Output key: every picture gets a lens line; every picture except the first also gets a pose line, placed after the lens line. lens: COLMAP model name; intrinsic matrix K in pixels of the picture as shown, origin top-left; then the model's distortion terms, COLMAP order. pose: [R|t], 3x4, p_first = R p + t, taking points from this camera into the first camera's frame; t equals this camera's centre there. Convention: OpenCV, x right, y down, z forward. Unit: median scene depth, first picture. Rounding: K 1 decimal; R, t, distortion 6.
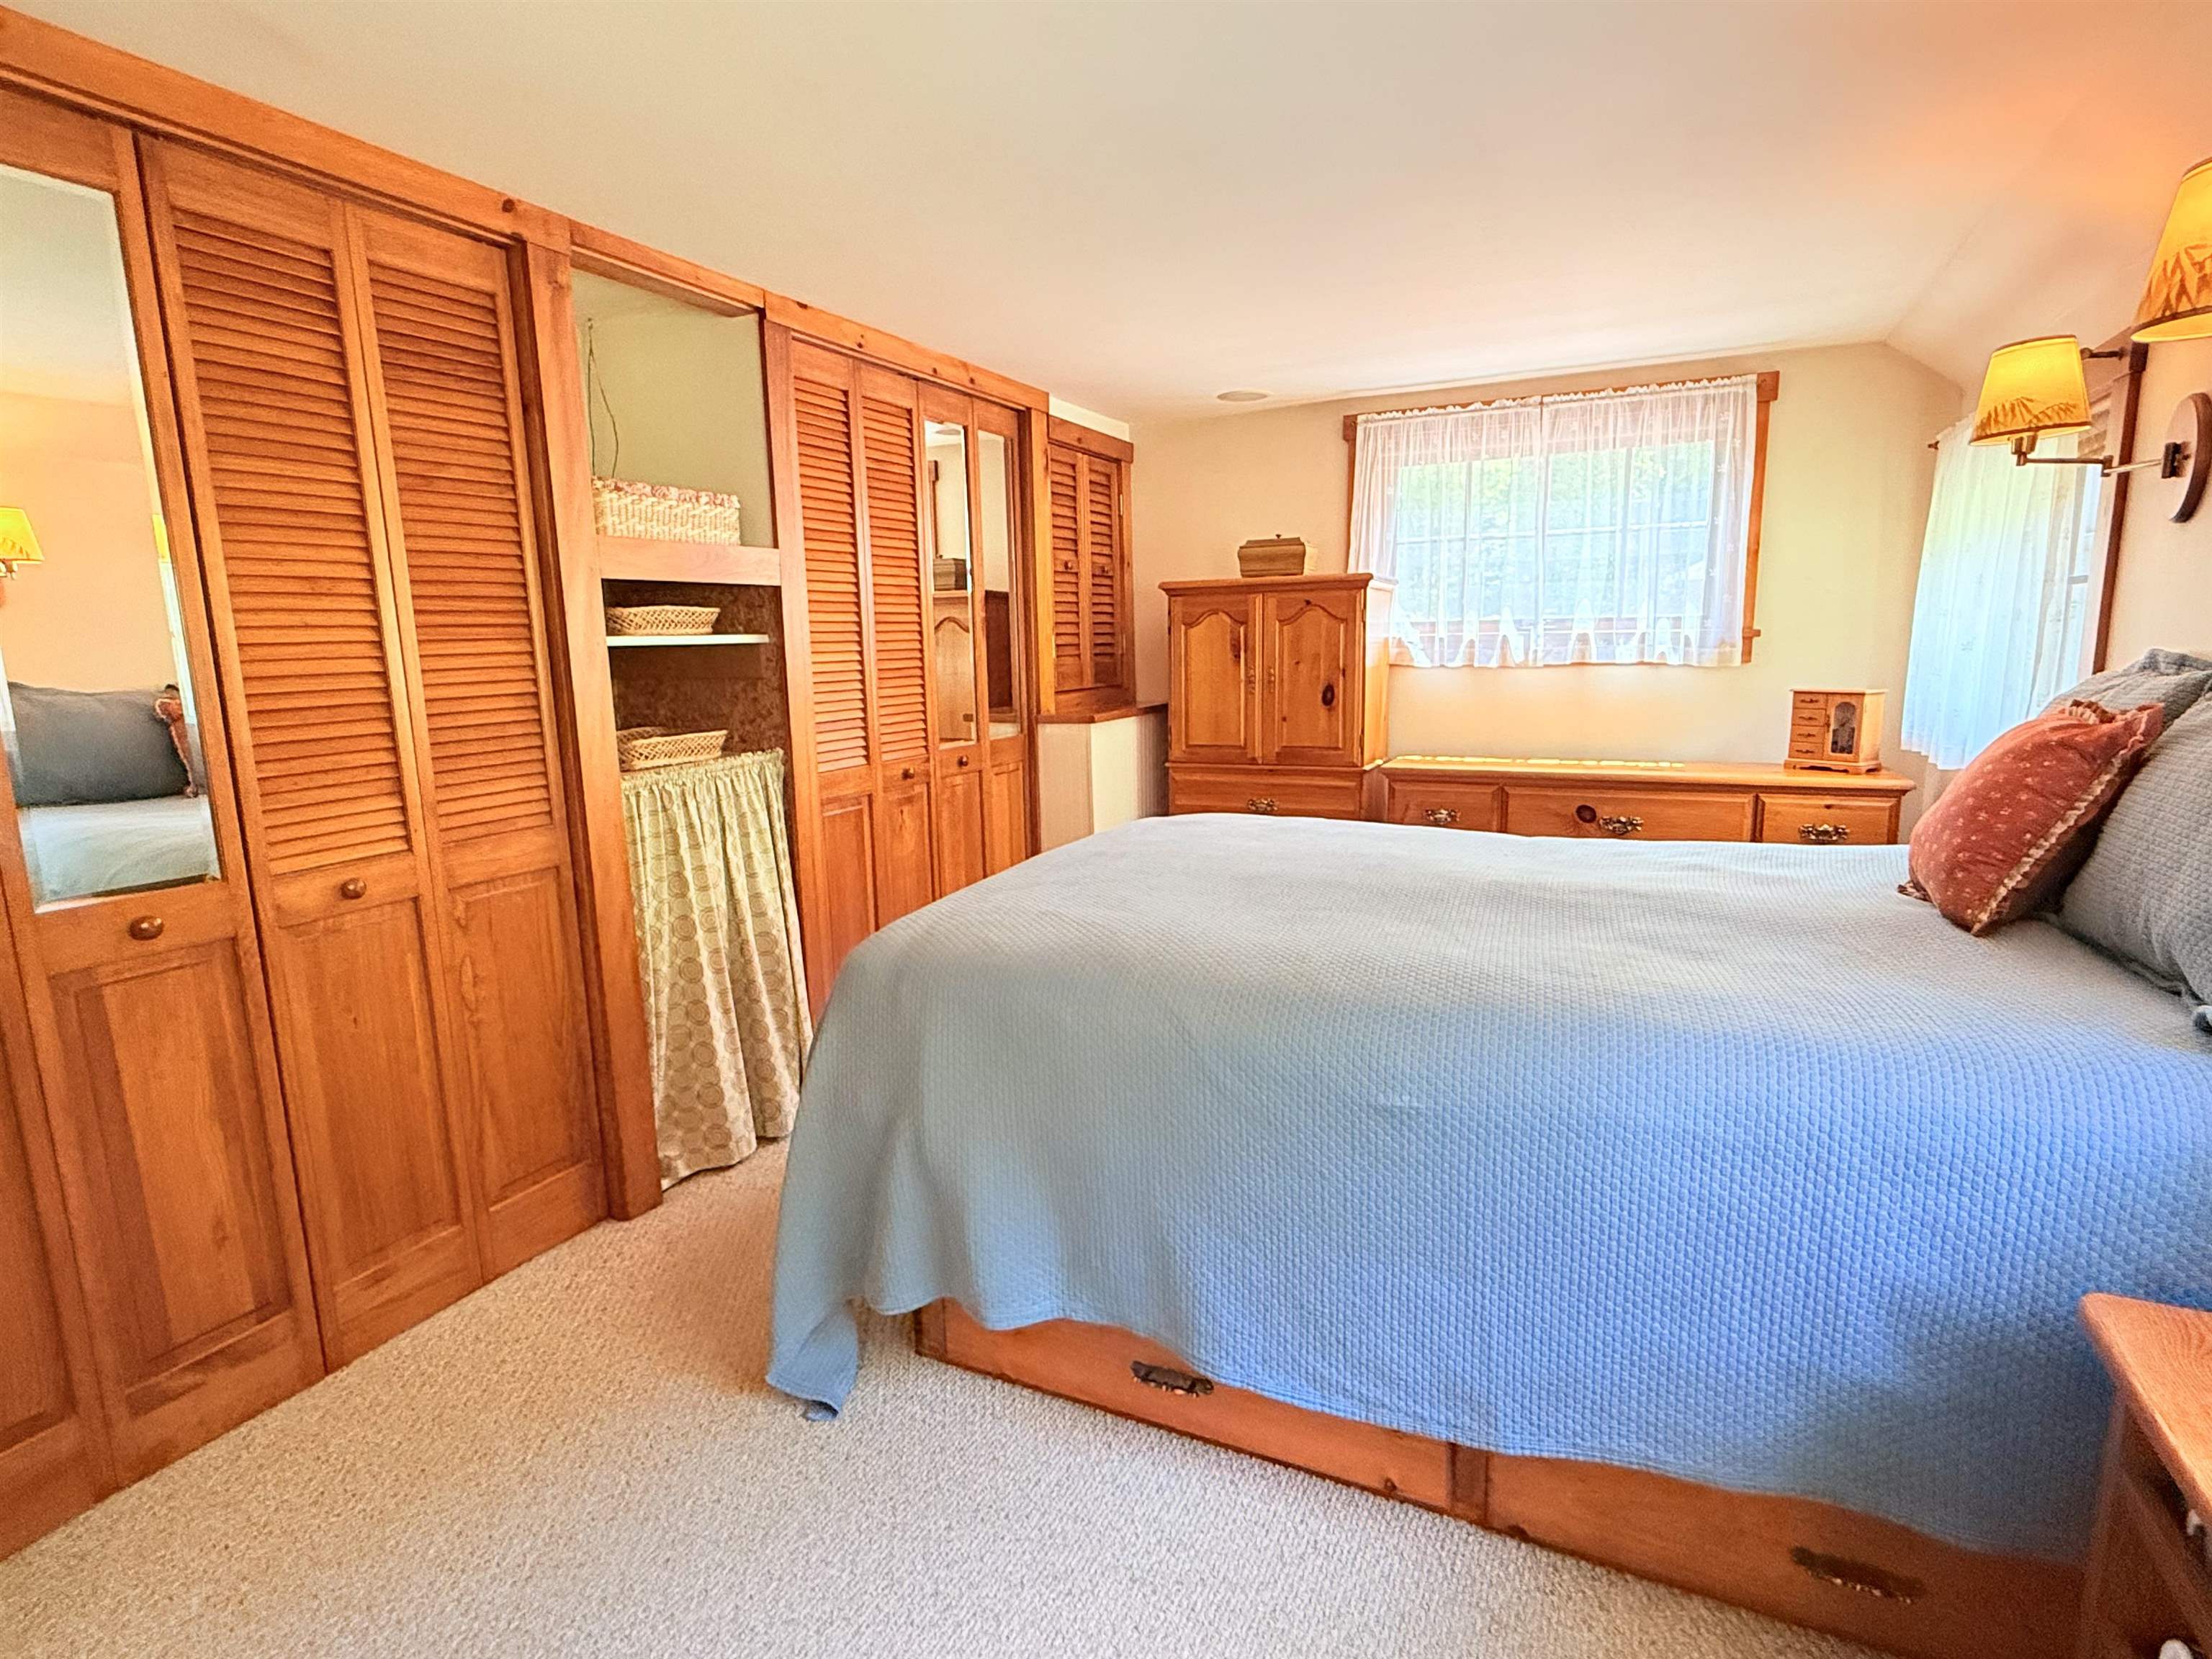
lens RADIAL K [[1143.8, 0, 1100.4], [0, 1143.8, 833.8], [0, 0, 1]] dist [-0.003497, -0.001095]
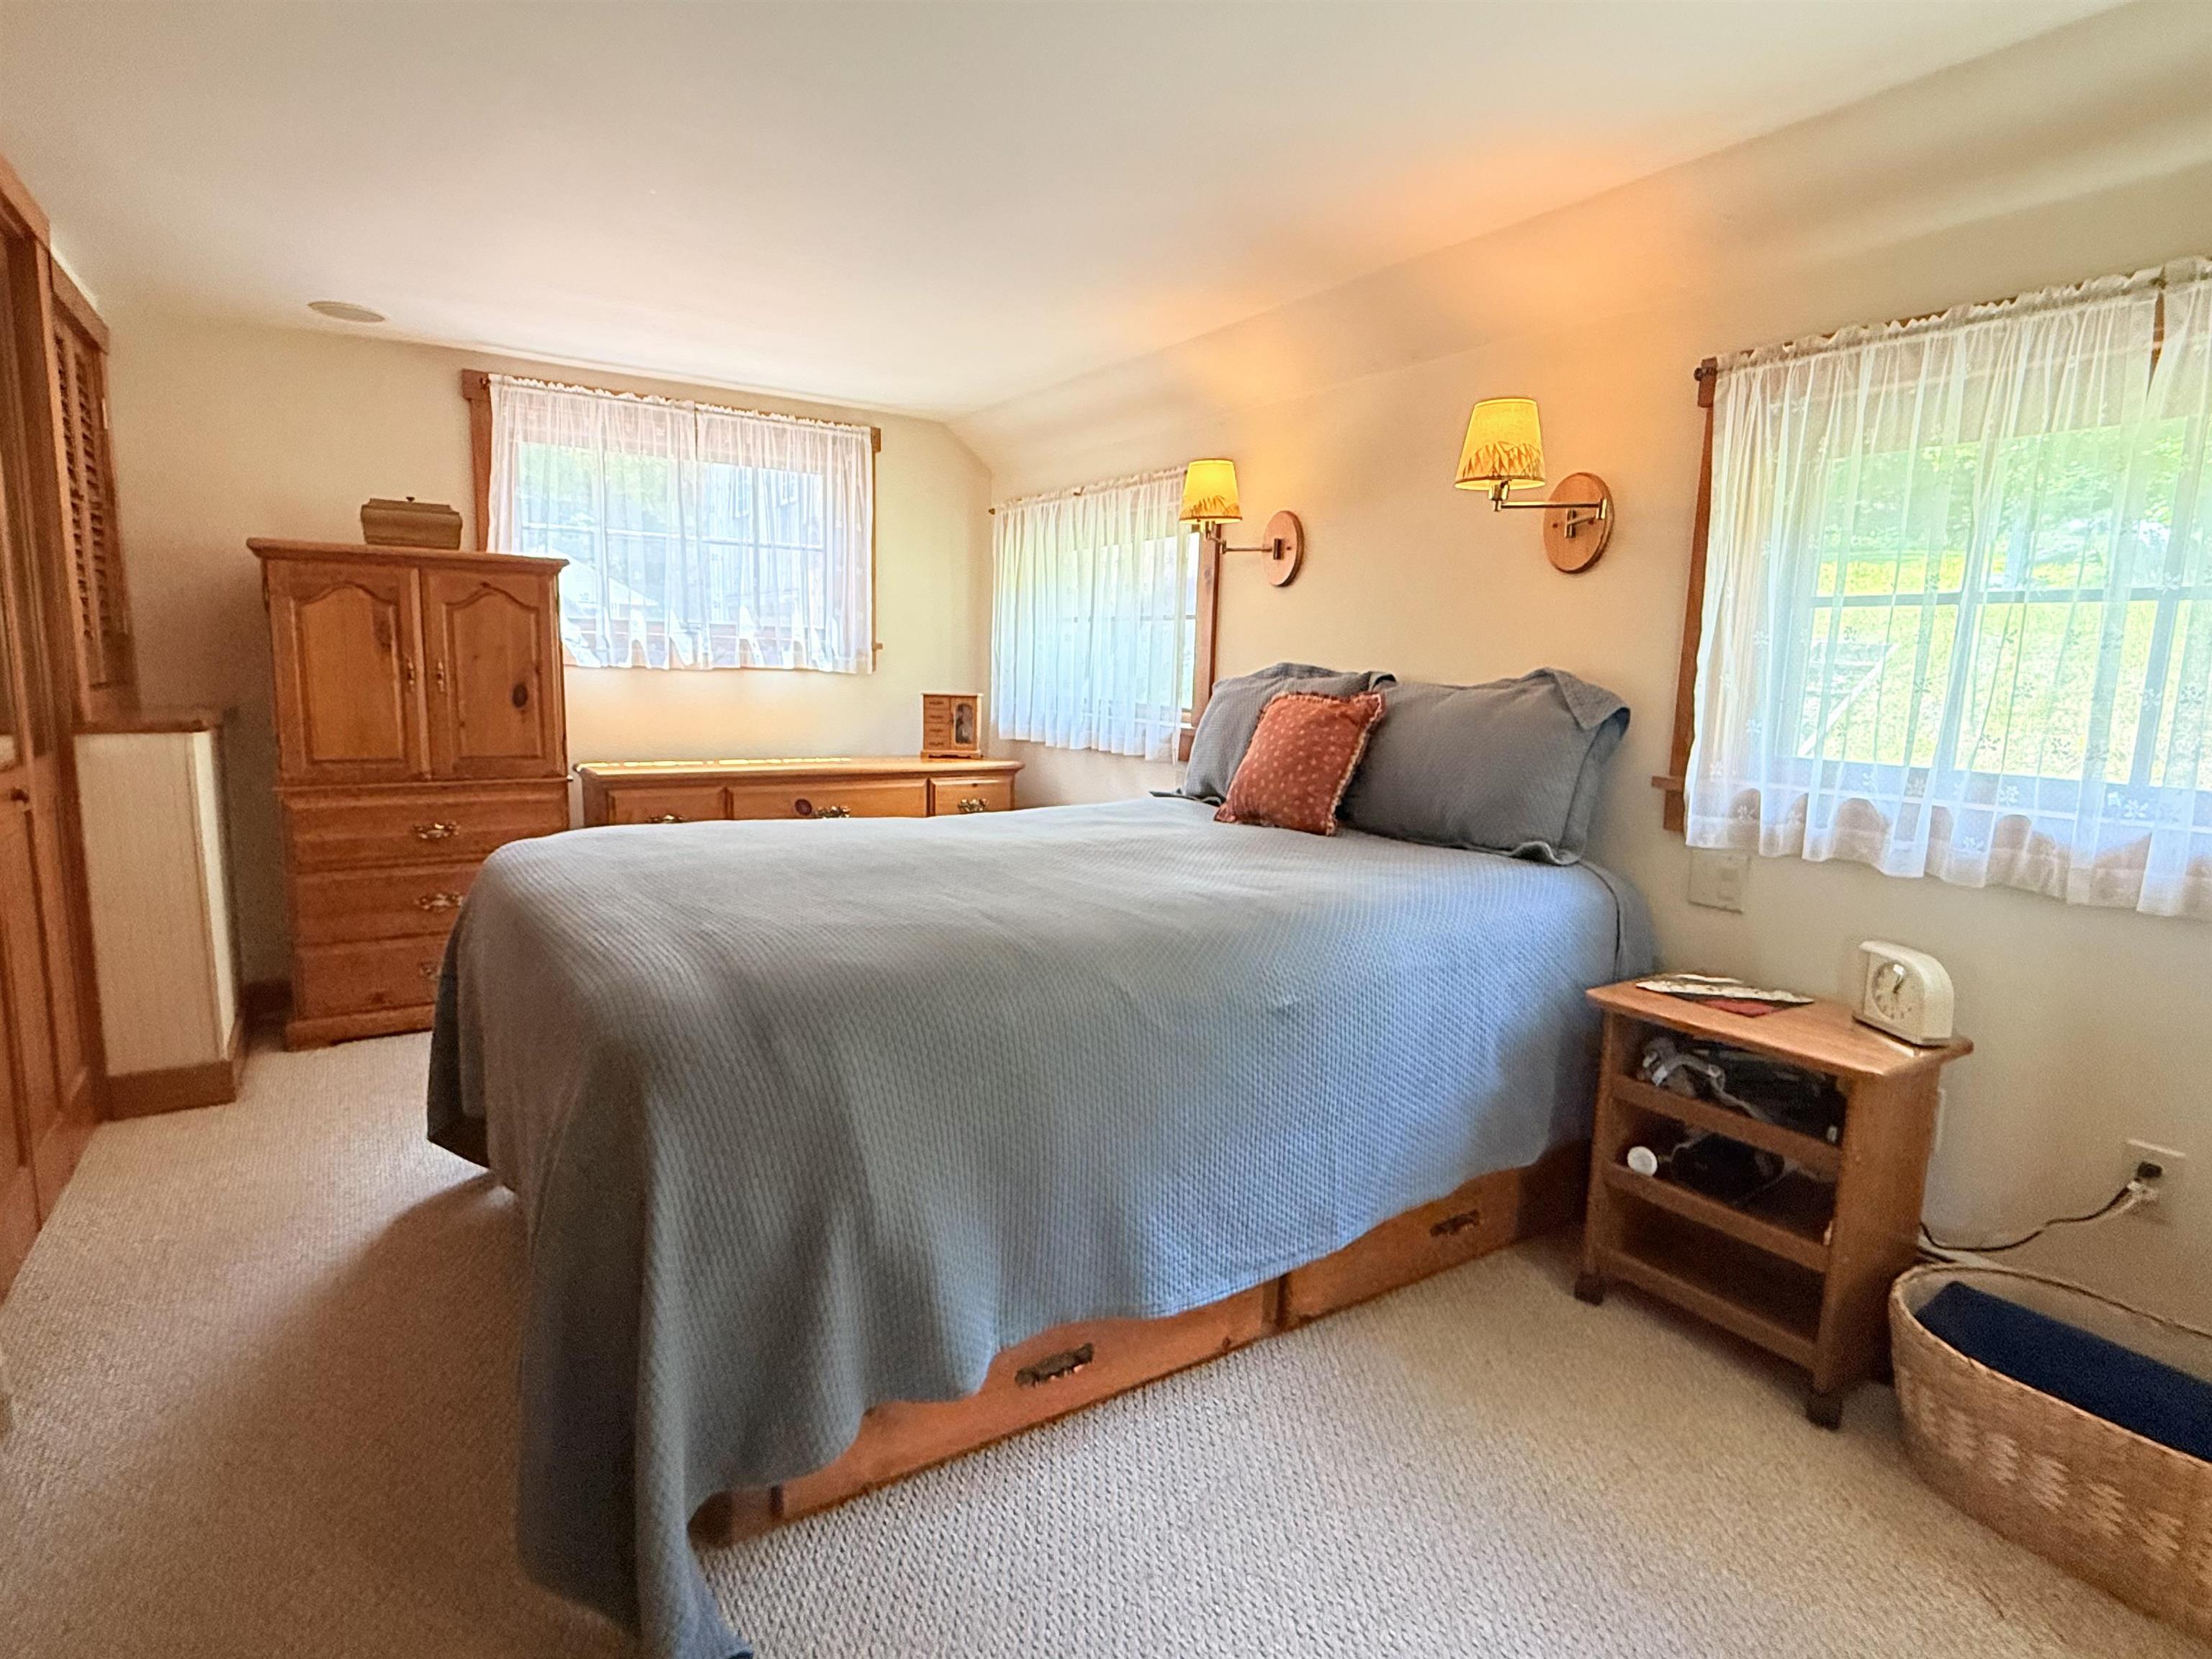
lens RADIAL K [[1143.8, 0, 1100.8], [0, 1143.8, 832.8], [0, 0, 1]] dist [-0.003497, -0.001095]
pose [[0.518016, -0.089913, 0.850632, -0.325134], [0.106941, 0.993465, 0.039886, -0.006019], [-0.848660, 0.070306, 0.524246, 0.191520]]
